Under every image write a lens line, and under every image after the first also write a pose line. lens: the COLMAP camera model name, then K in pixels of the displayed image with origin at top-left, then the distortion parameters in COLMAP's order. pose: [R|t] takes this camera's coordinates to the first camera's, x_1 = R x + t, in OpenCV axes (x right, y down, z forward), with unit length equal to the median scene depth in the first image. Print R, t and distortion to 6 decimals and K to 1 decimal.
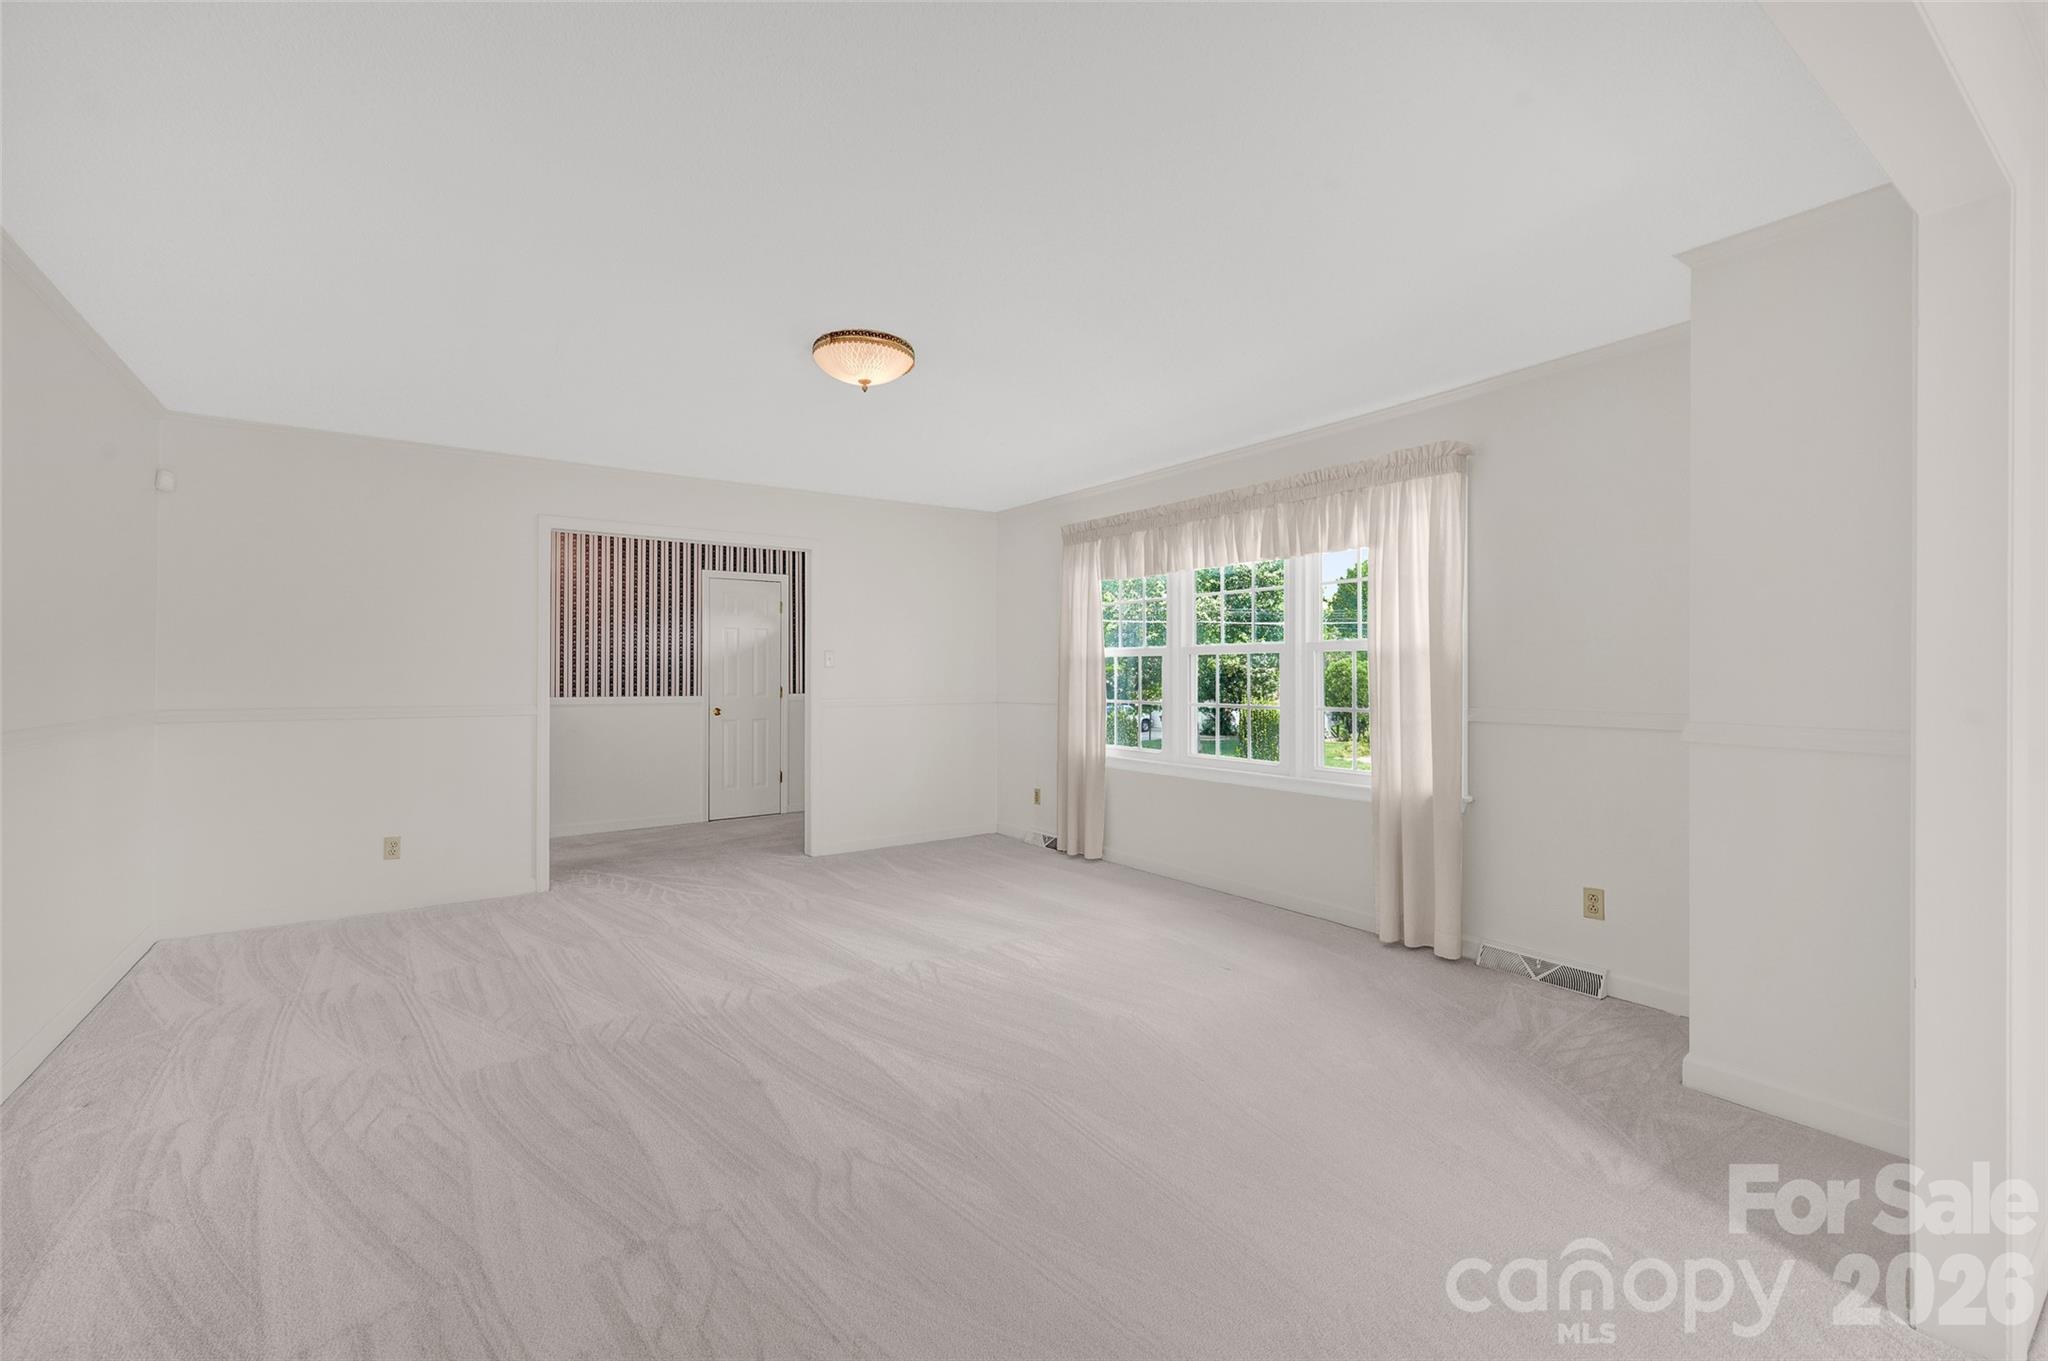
lens RADIAL K [[871.6, 0, 1023.4], [0, 871.6, 679.5], [0, 0, 1]] dist [0.000050, -0.000090]
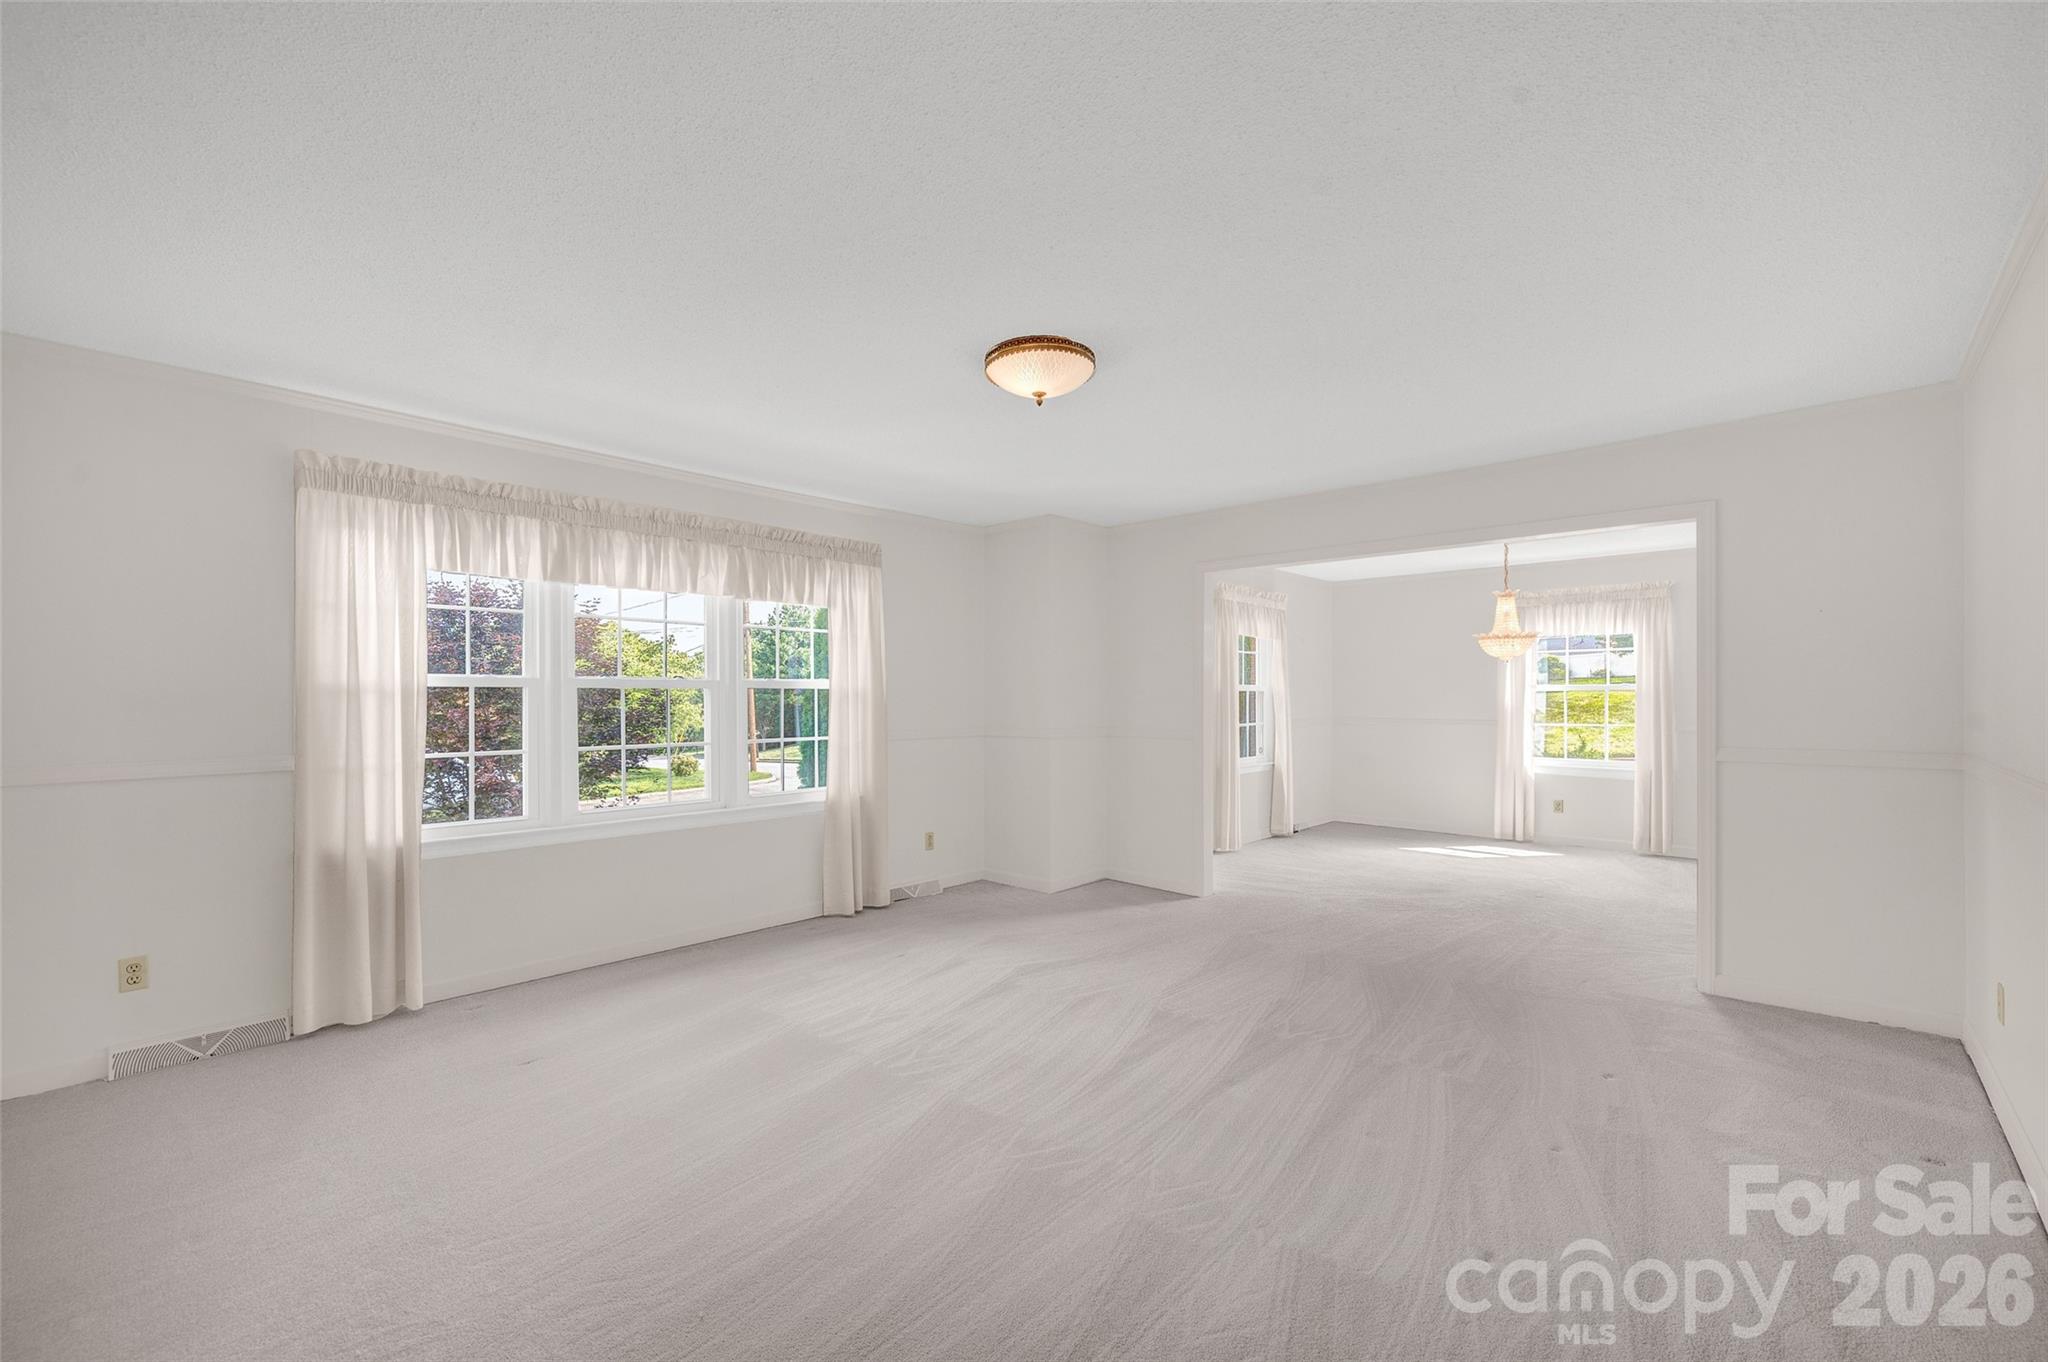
lens RADIAL K [[868.1, 0, 1017.4], [0, 868.1, 691.9], [0, 0, 1]] dist [-0.000699, -0.000521]
pose [[-0.209455, -0.007563, 0.977789, -0.729681], [-0.001400, 0.999971, 0.007434, -0.033296], [-0.977817, 0.000189, -0.209460, 0.833722]]
